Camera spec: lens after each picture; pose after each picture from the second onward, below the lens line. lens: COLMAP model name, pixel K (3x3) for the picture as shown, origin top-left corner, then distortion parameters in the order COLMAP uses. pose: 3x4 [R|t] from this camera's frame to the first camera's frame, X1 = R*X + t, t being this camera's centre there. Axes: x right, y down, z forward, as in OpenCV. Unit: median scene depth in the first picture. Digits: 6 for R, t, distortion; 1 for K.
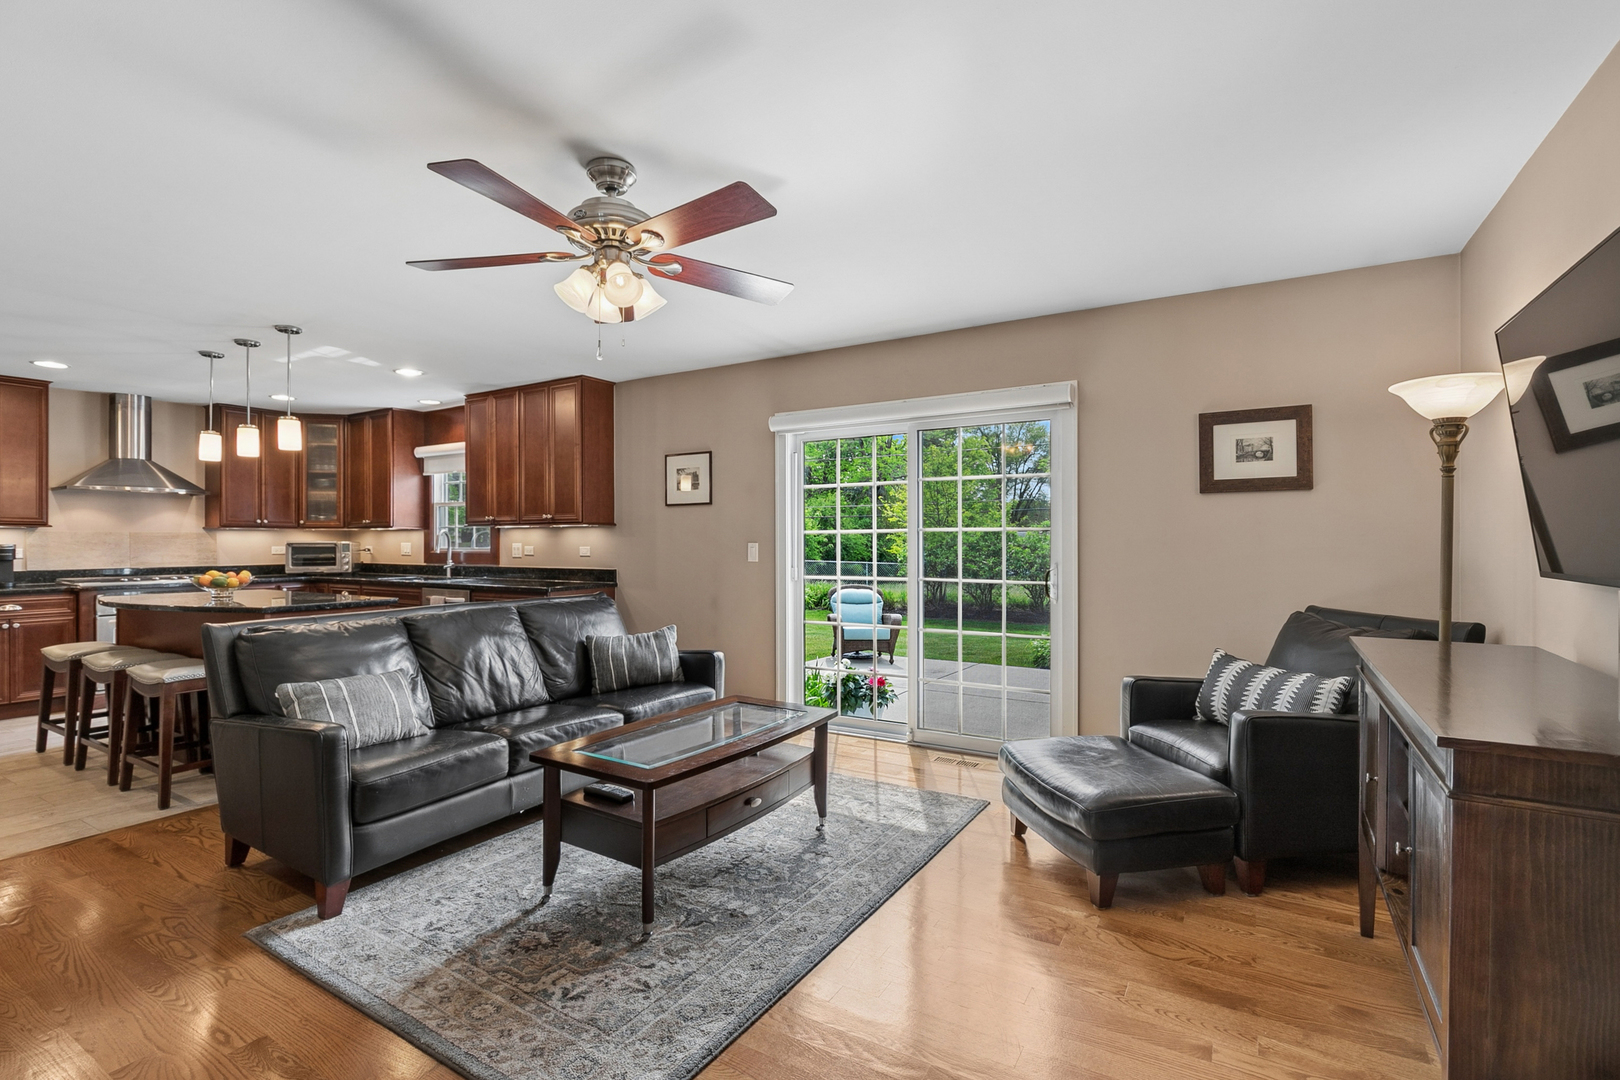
lens RADIAL K [[739.4, 0, 818.8], [0, 739.4, 536.6], [0, 0, 1]] dist [-0.022722, 0.007311]
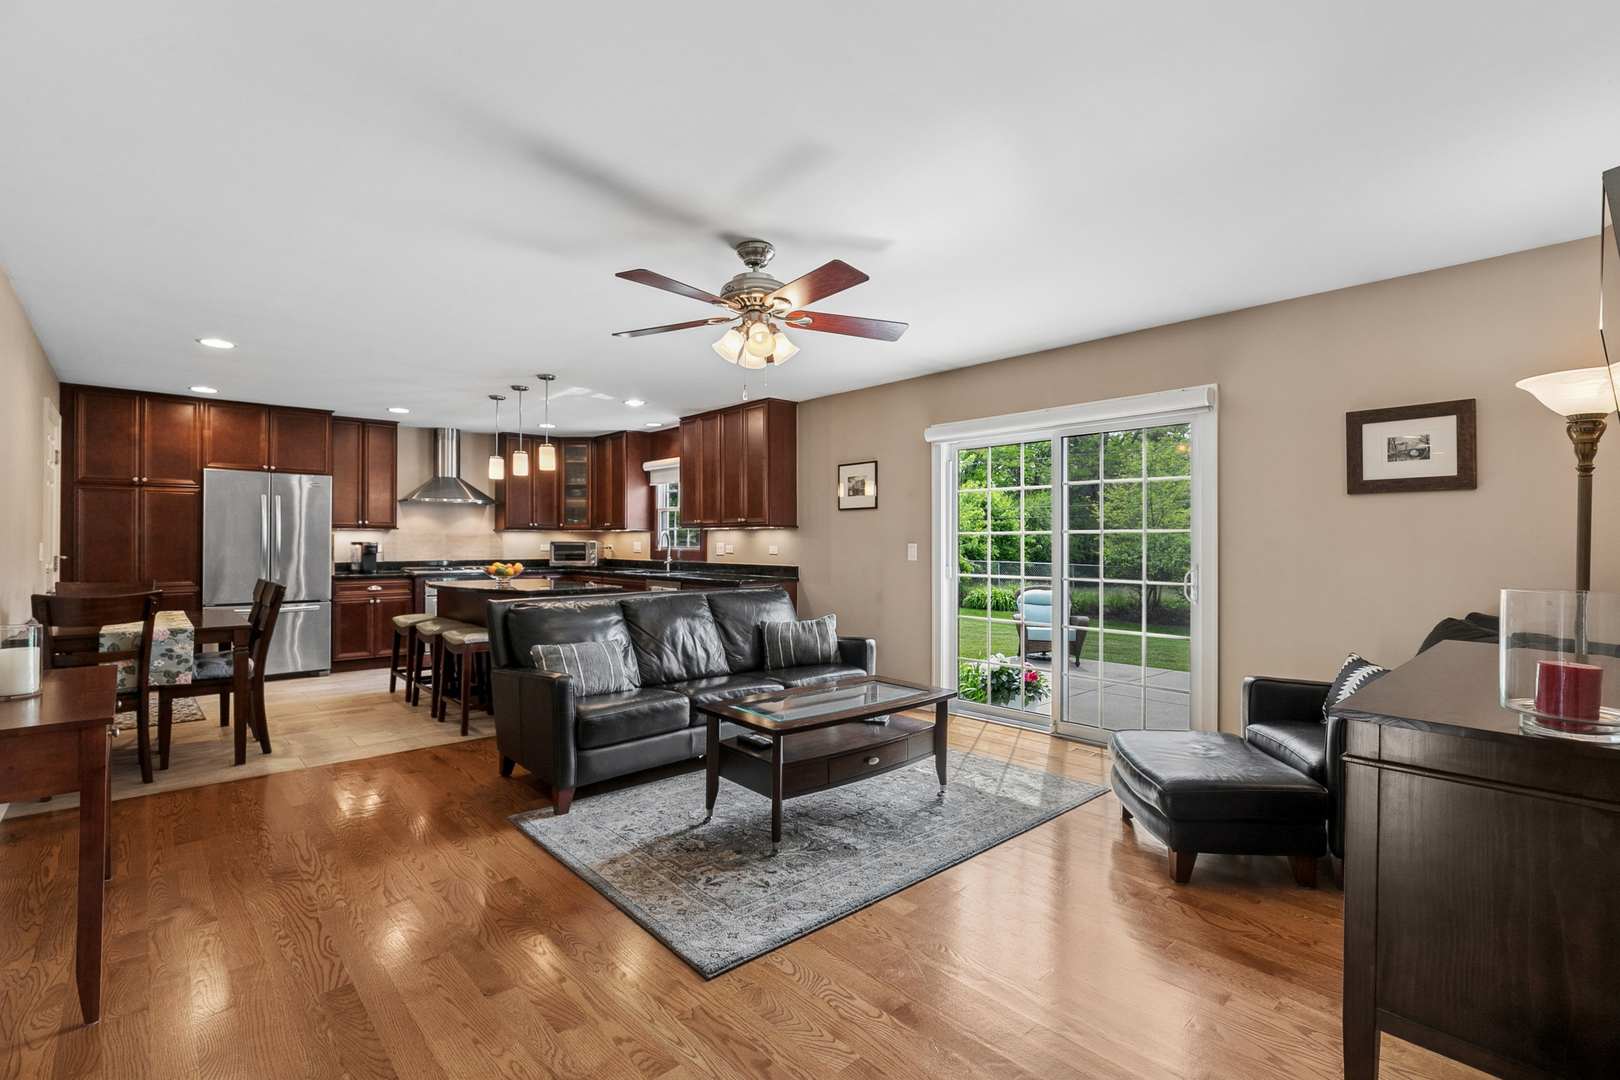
lens RADIAL K [[733.3, 0, 819.5], [0, 733.3, 534.6], [0, 0, 1]] dist [-0.015602, 0.000777]
pose [[0.958923, 0.001180, -0.283665, 0.112372], [-0.002226, 0.999992, -0.003365, -0.001006], [0.283659, 0.003858, 0.958918, -0.110146]]
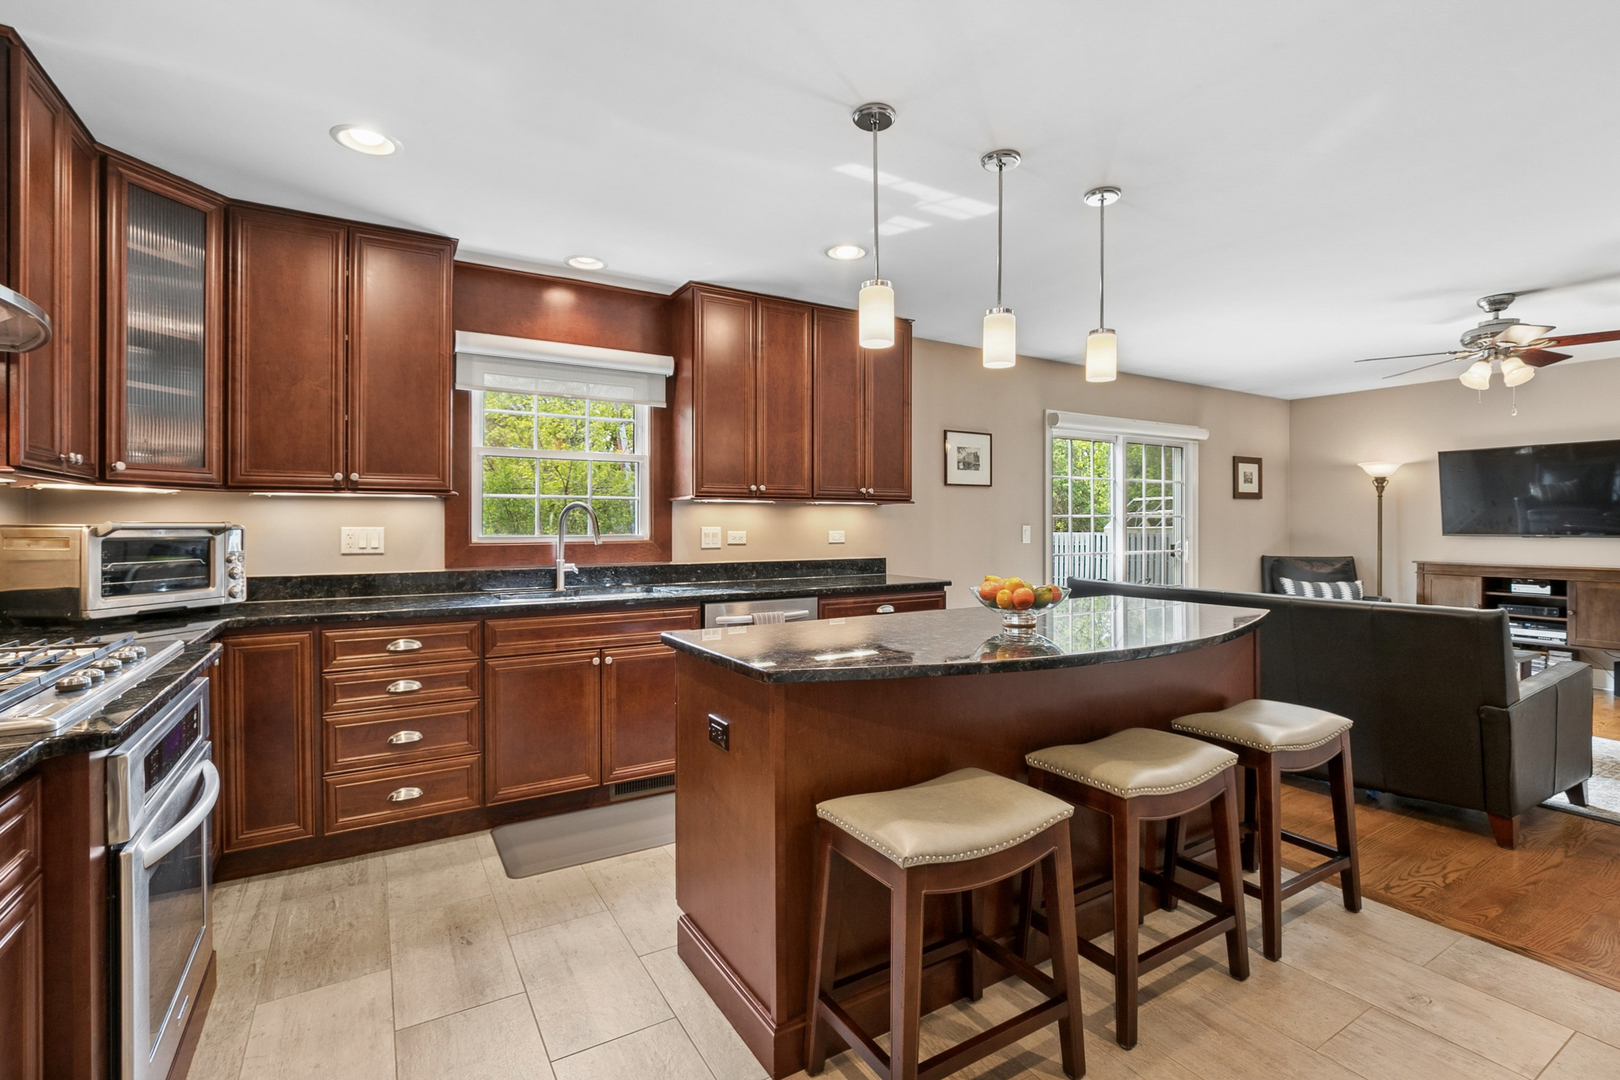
lens RADIAL K [[743.6, 0, 817.2], [0, 743.6, 525.9], [0, 0, 1]] dist [-0.018105, 0.001095]
pose [[0.472184, 0.000535, 0.881500, -1.504132], [-0.003634, 0.999992, 0.001340, 0.011128], [-0.881493, -0.003836, 0.472182, 0.964893]]
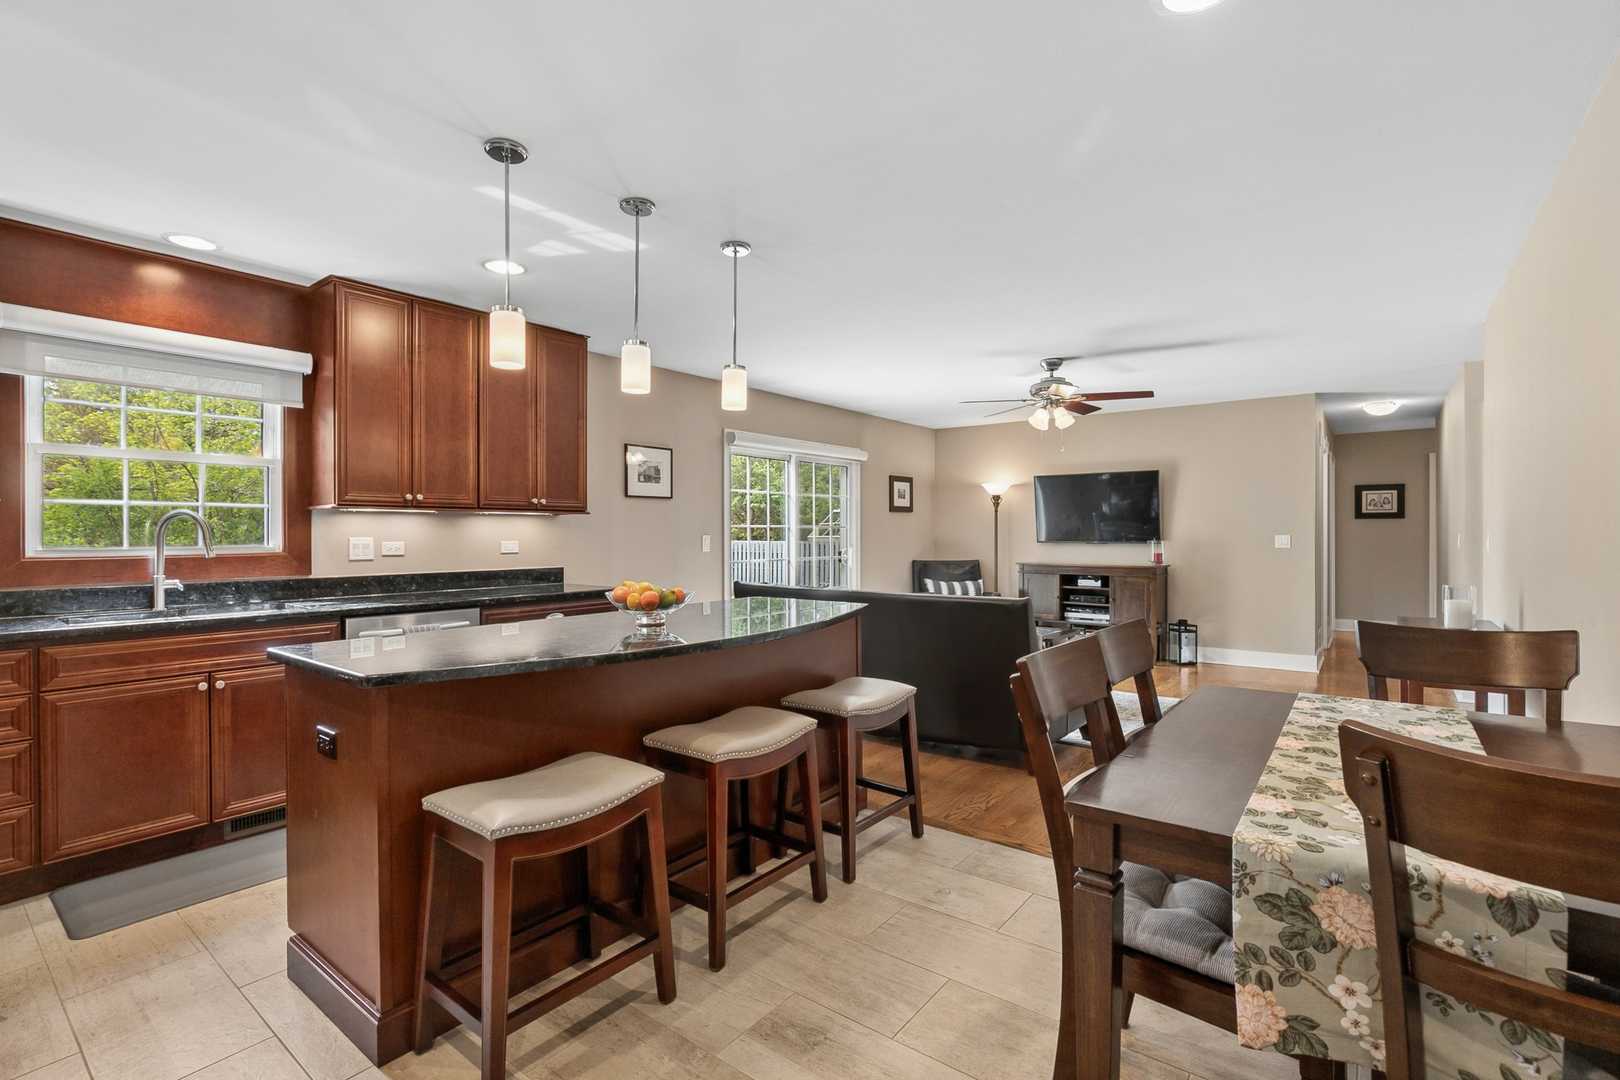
lens RADIAL K [[739.4, 0, 818.8], [0, 739.4, 536.6], [0, 0, 1]] dist [-0.022722, 0.007311]
pose [[0.121188, -0.001839, 0.992628, -1.544063], [-0.002111, 0.999996, 0.002111, 0.010111], [-0.992627, -0.002351, 0.121183, 0.871384]]
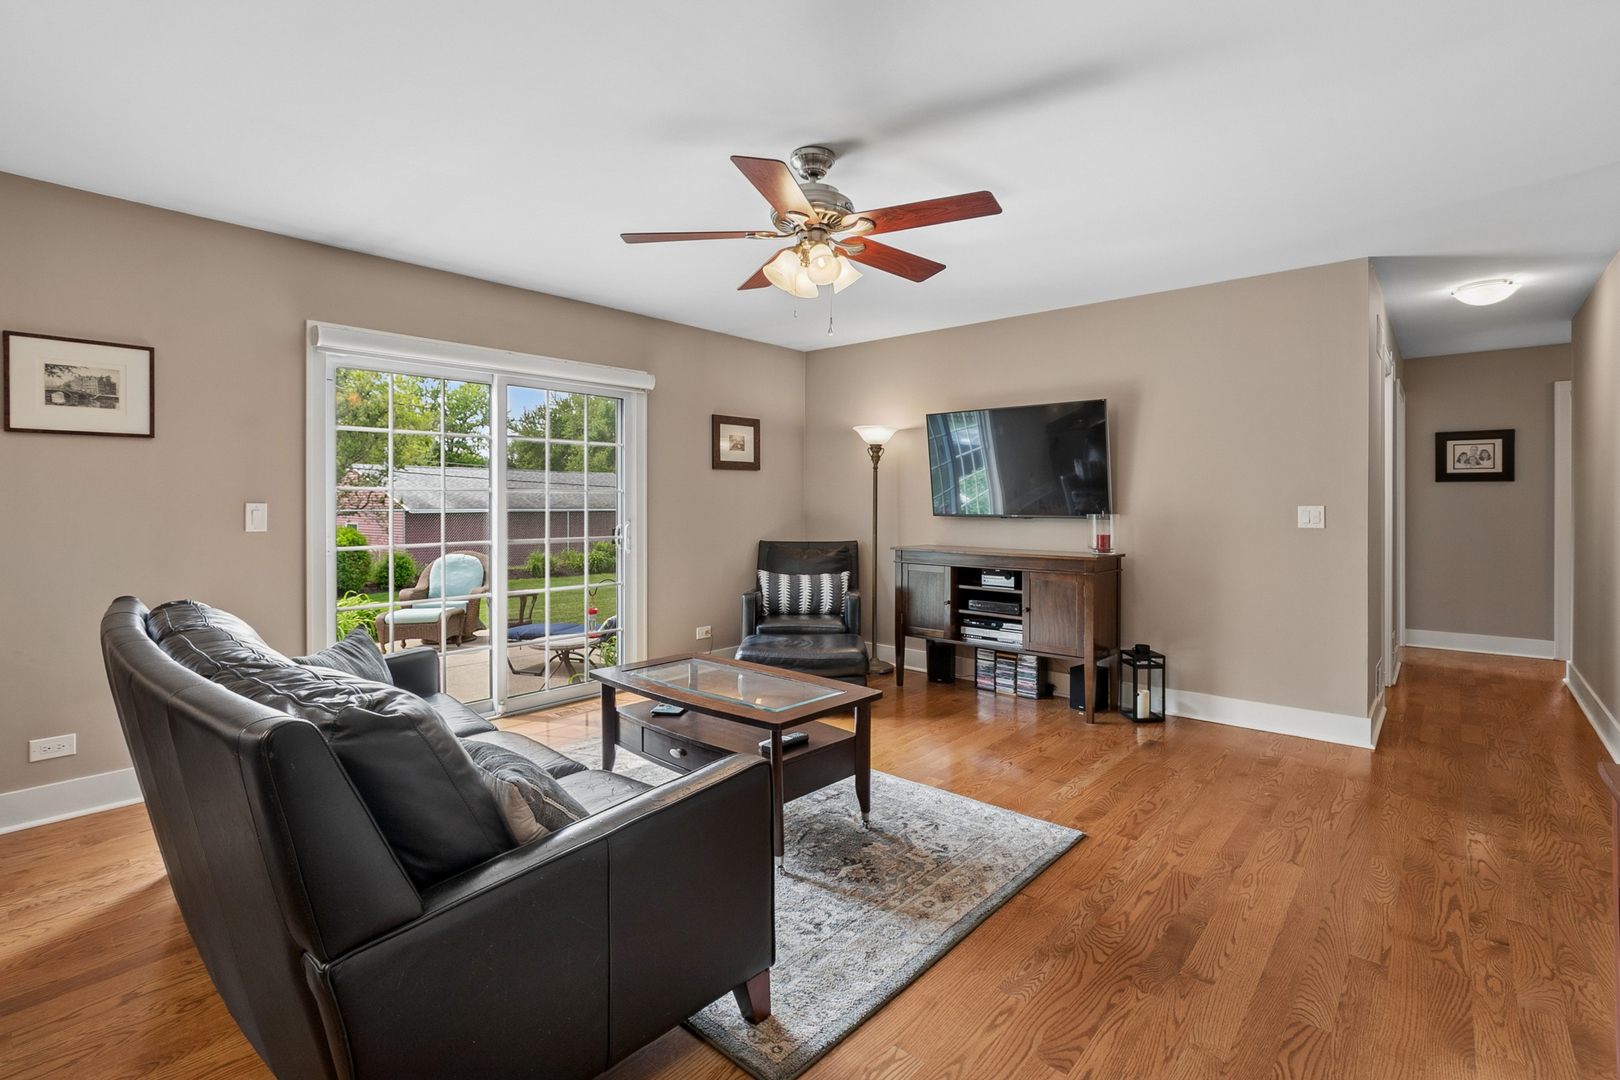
lens RADIAL K [[748.1, 0, 820.2], [0, 748.1, 506.4], [0, 0, 1]] dist [-0.021563, 0.005276]
pose [[0.175557, -0.003232, 0.984464, -0.831698], [-0.005226, 0.999977, 0.004215, 0.007281], [-0.984455, -0.005885, 0.175537, 0.489369]]
